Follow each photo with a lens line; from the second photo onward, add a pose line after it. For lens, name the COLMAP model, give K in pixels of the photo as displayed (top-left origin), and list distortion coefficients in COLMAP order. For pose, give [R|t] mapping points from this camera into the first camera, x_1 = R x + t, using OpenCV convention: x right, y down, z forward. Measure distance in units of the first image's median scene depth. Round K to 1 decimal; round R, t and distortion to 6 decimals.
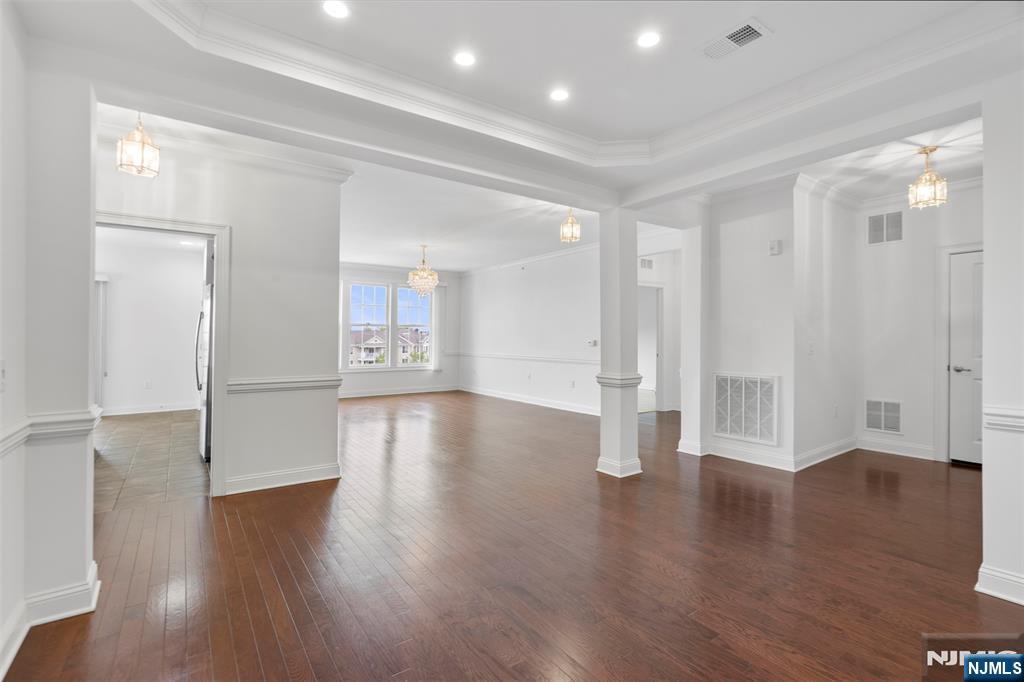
lens RADIAL K [[458.2, 0, 510.4], [0, 458.2, 329.1], [0, 0, 1]] dist [0.001189, -0.000061]
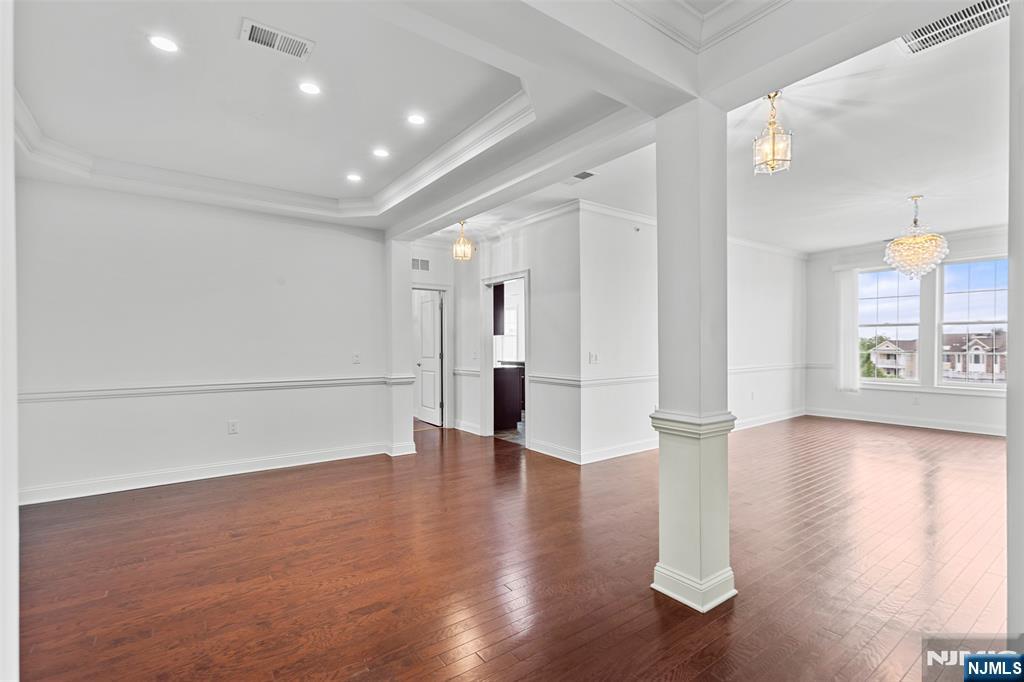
lens RADIAL K [[470.2, 0, 512.0], [0, 470.2, 341.0], [0, 0, 1]] dist [0.016268, 0.000117]
pose [[0.015212, 0.007617, -0.999855, 1.498186], [0.015743, 0.999845, 0.007856, -0.002241], [0.999760, -0.015860, 0.015089, 1.476789]]
